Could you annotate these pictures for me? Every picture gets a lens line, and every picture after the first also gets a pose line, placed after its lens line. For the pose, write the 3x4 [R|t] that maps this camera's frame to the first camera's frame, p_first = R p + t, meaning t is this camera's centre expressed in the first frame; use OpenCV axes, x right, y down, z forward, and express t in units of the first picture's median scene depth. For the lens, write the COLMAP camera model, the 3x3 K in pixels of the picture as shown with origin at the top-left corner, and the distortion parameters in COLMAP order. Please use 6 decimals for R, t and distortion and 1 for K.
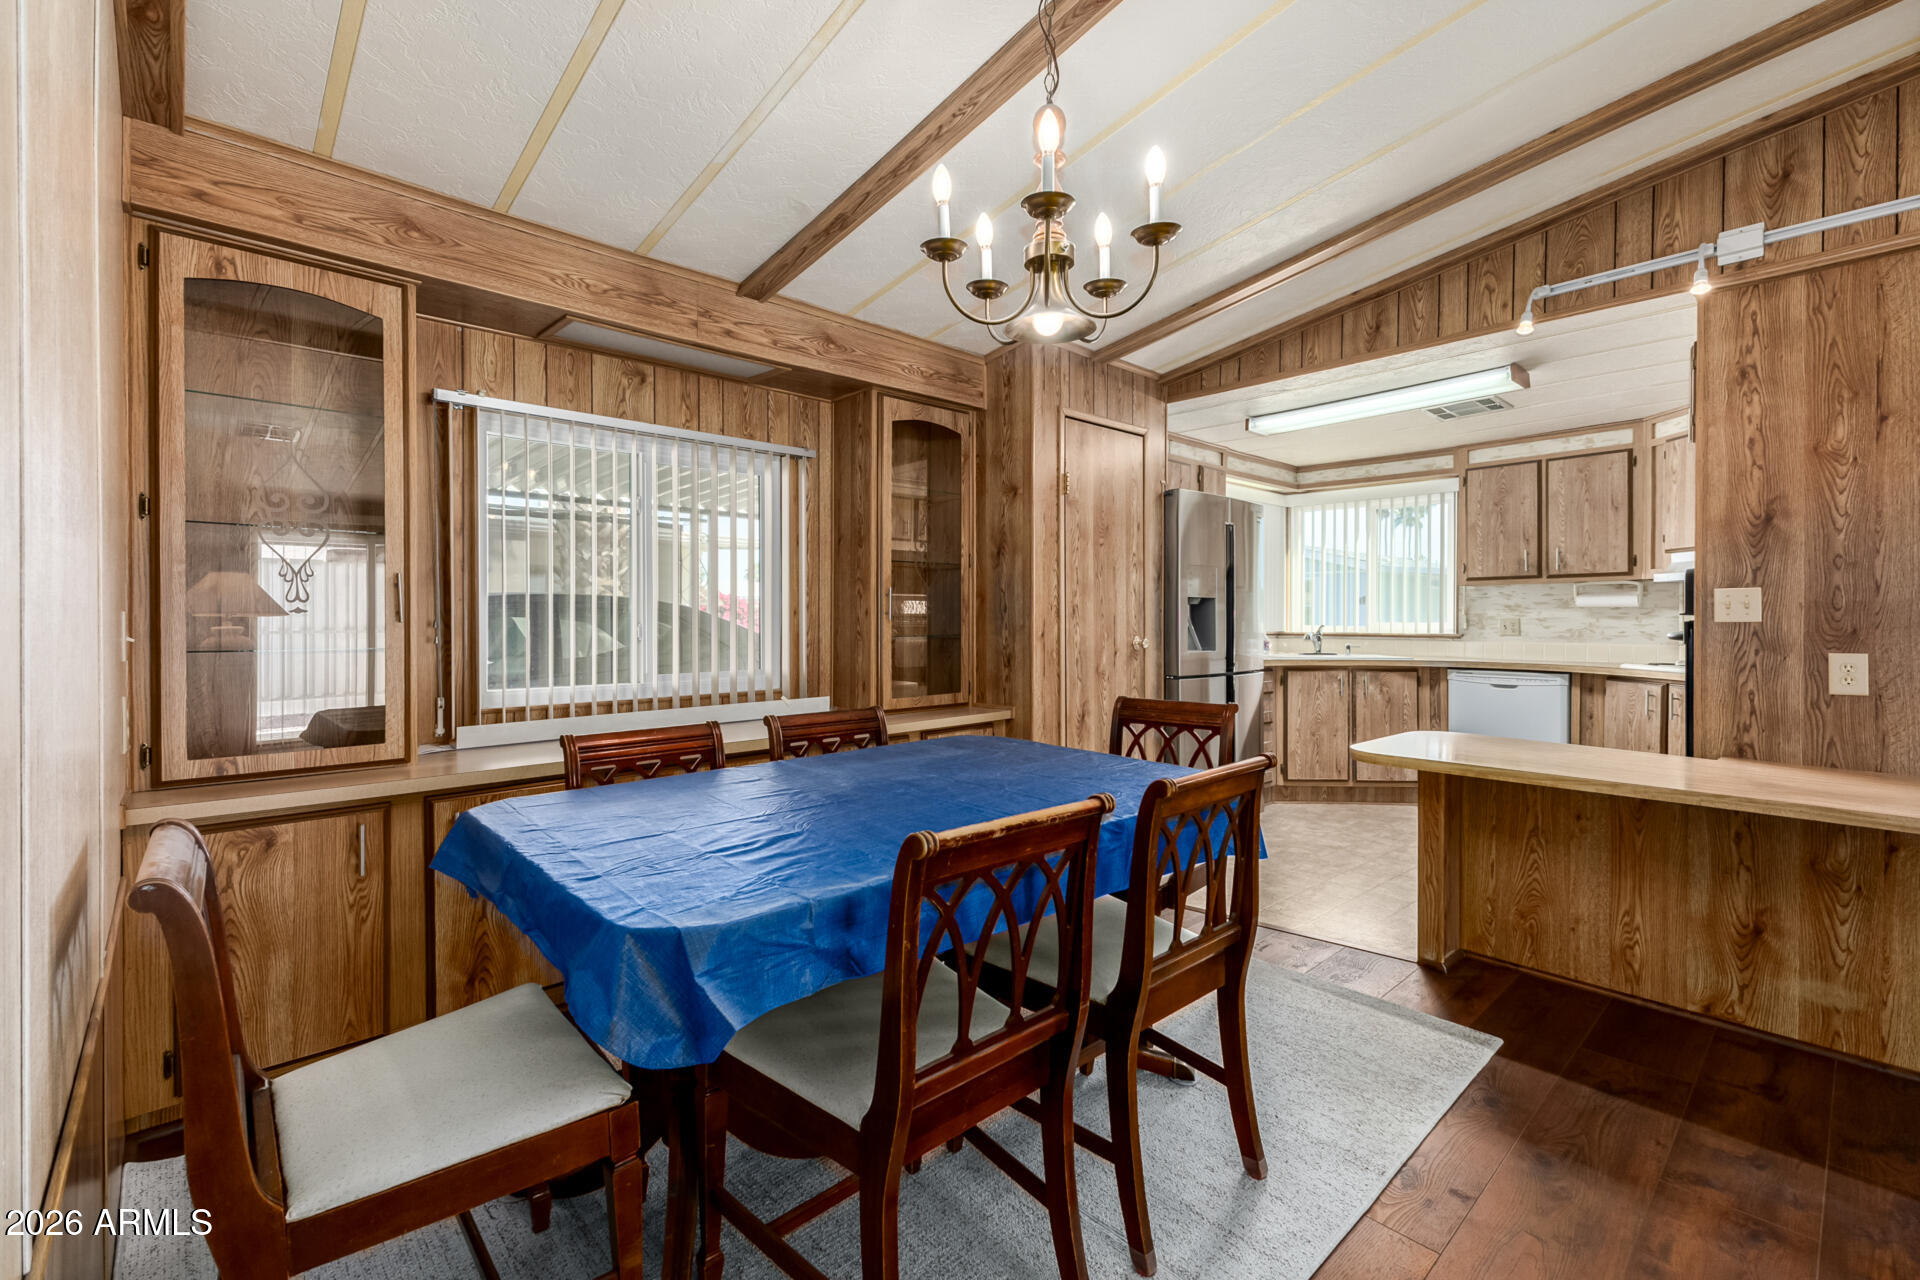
lens RADIAL K [[829.9, 0, 956.8], [0, 829.9, 628.0], [0, 0, 1]] dist [0.014475, -0.000187]
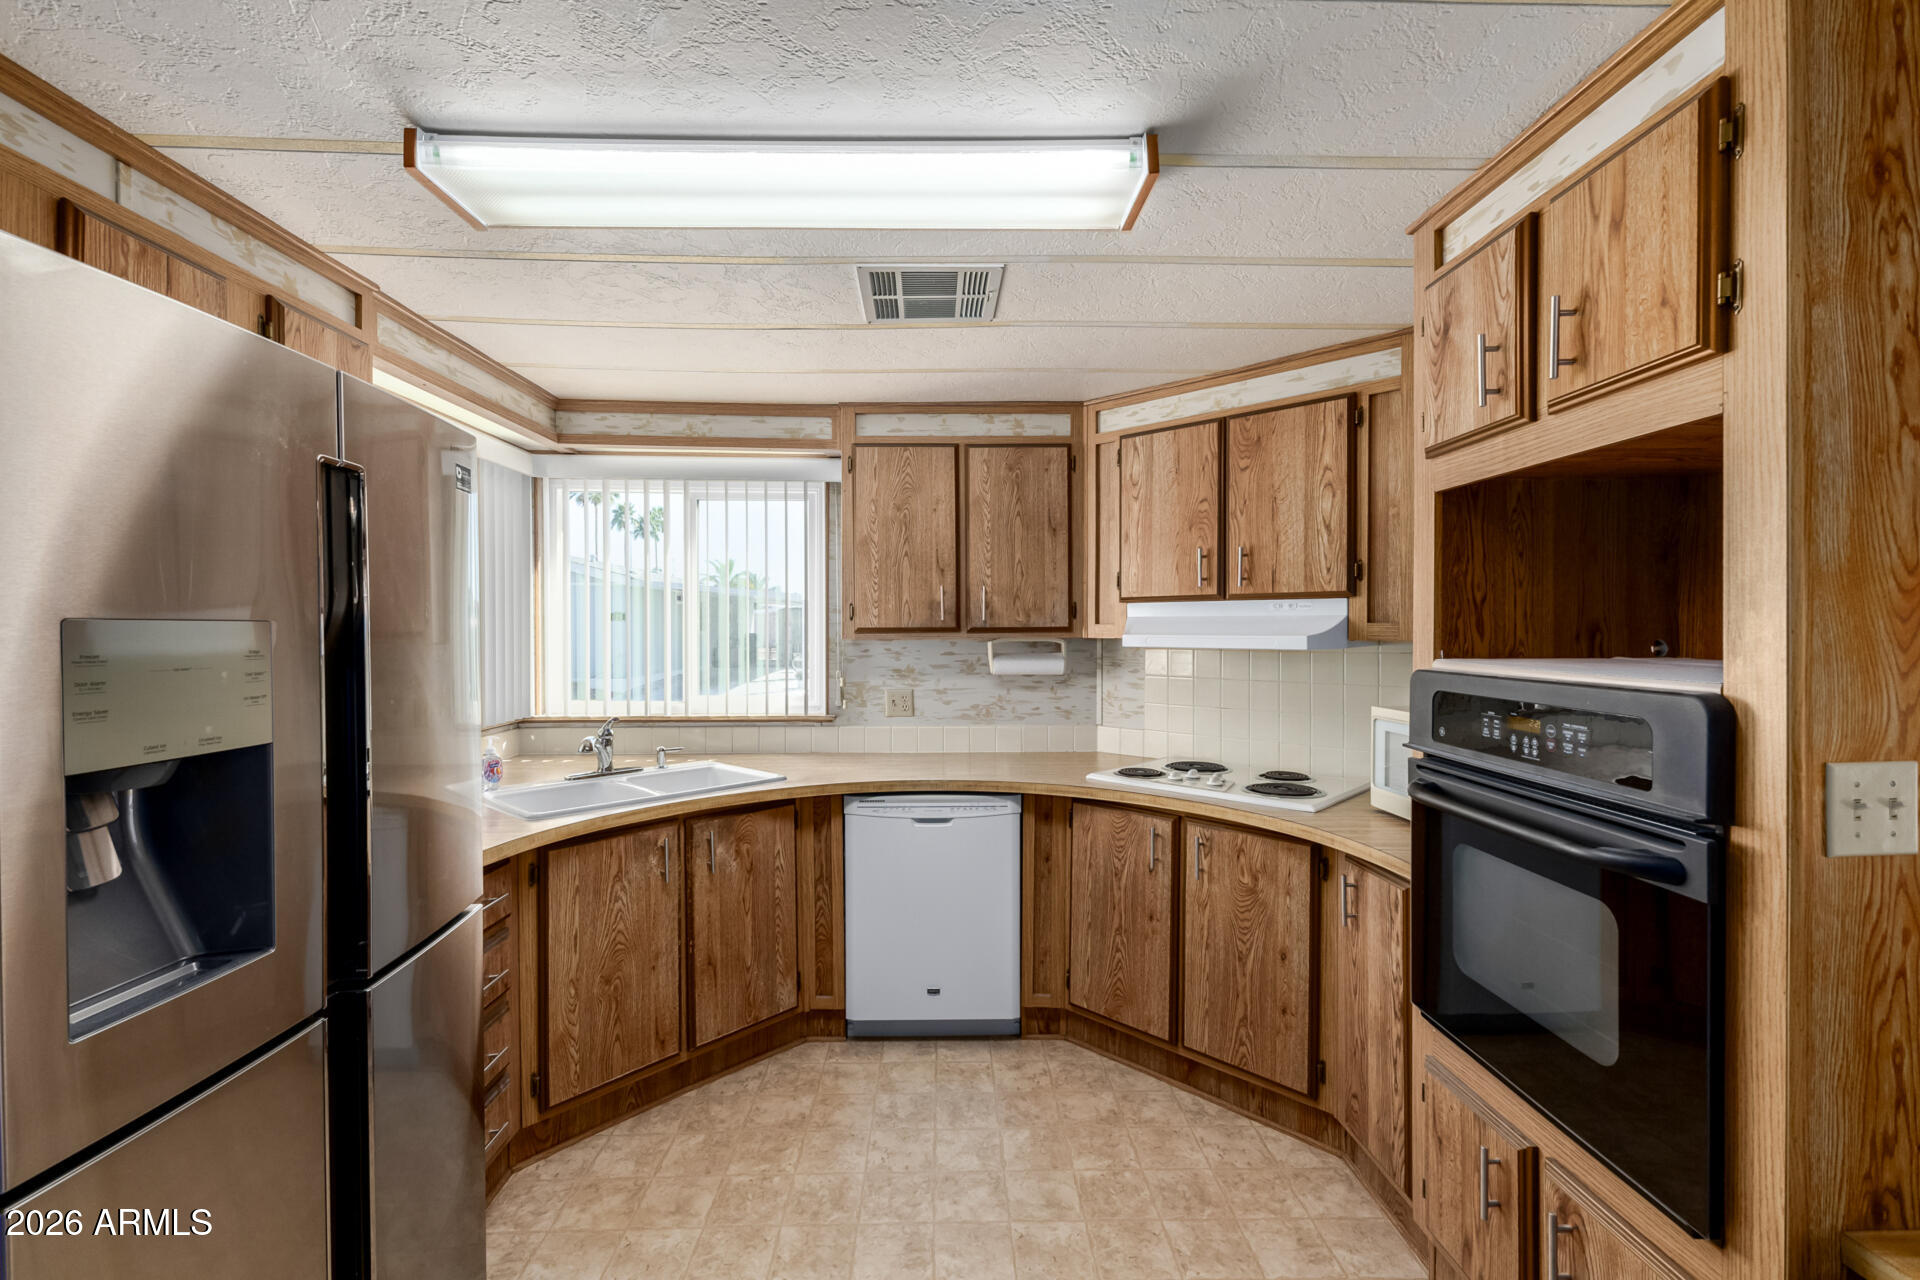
lens RADIAL K [[829.9, 0, 956.8], [0, 829.9, 628.0], [0, 0, 1]] dist [0.014475, -0.000187]
pose [[0.651540, -0.004569, 0.758600, 0.221779], [0.011270, 0.999930, -0.003657, -0.060159], [-0.758530, 0.010931, 0.651546, 0.590592]]
